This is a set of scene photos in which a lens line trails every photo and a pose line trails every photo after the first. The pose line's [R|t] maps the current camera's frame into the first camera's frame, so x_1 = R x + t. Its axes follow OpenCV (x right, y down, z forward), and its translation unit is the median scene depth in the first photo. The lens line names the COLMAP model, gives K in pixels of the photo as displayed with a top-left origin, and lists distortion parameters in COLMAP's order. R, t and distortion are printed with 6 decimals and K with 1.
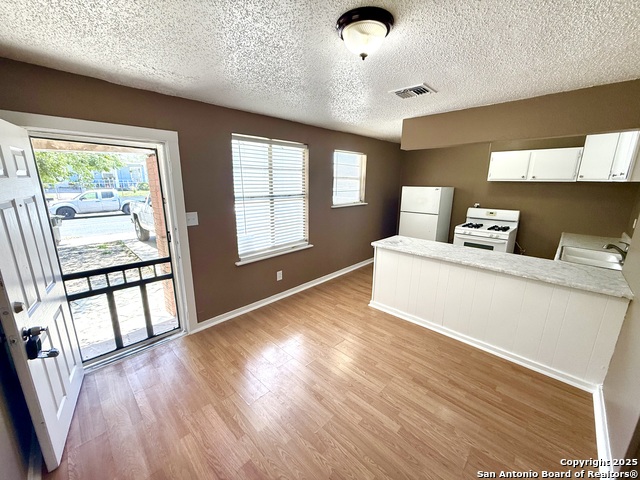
lens RADIAL K [[255.7, 0, 318.6], [0, 255.7, 241.4], [0, 0, 1]] dist [0.002488, -0.000026]
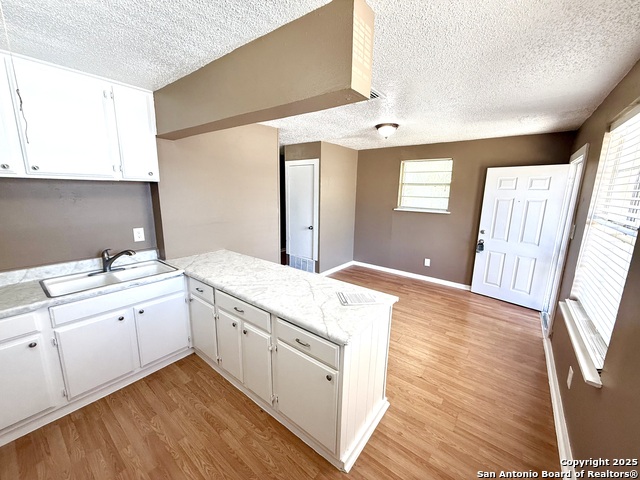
lens RADIAL K [[255.7, 0, 319.3], [0, 255.7, 239.8], [0, 0, 1]] dist [0.002488, -0.000026]
pose [[-0.992935, -0.002174, -0.118637, 0.461134], [-0.051914, 0.907020, 0.417875, -0.342899], [0.106698, 0.421081, -0.900725, 1.485563]]
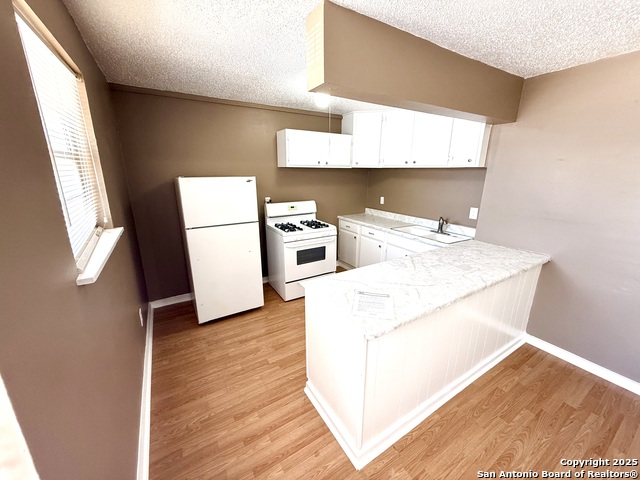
lens RADIAL K [[255.7, 0, 319.1], [0, 255.7, 240.4], [0, 0, 1]] dist [0.002488, -0.000026]
pose [[0.244260, -0.260329, 0.934112, -0.121161], [0.223550, 0.952461, 0.206987, -0.221147], [-0.943590, 0.158263, 0.290845, 0.975863]]
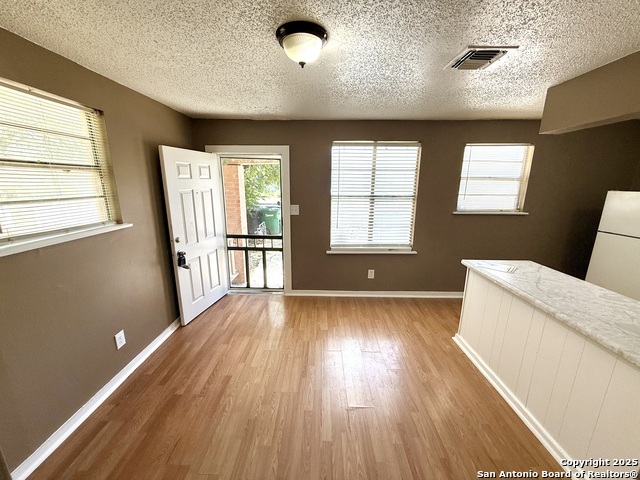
lens RADIAL K [[255.7, 0, 318.2], [0, 255.7, 241.4], [0, 0, 1]] dist [0.002488, -0.000026]
pose [[0.688399, 0.161849, -0.707044, 0.465124], [-0.169908, 0.983648, 0.059739, -0.023069], [0.705151, 0.079008, 0.704642, 0.138633]]
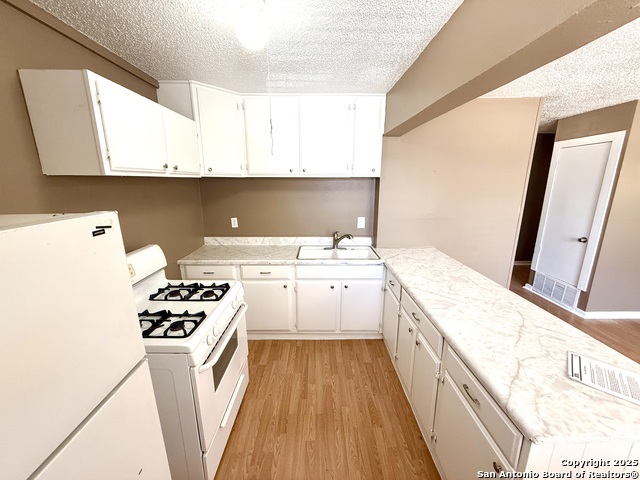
lens RADIAL K [[255.7, 0, 318.7], [0, 255.7, 239.7], [0, 0, 1]] dist [0.002488, -0.000026]
pose [[-0.708494, -0.166611, 0.685768, 0.378979], [0.162245, 0.907248, 0.388042, -0.328969], [-0.686814, 0.386188, -0.615748, 1.411701]]
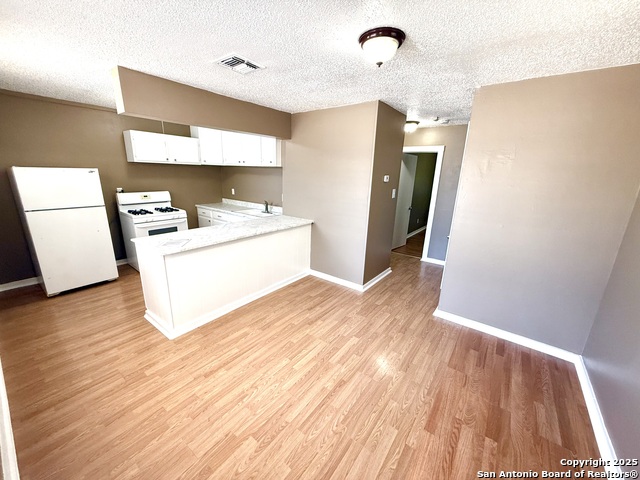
lens RADIAL K [[255.7, 0, 319.2], [0, 255.7, 240.4], [0, 0, 1]] dist [0.002488, -0.000026]
pose [[-0.123162, -0.268536, 0.955364, -0.505399], [0.202577, 0.935619, 0.289101, -0.140879], [-0.971491, 0.229141, -0.060833, 0.646761]]
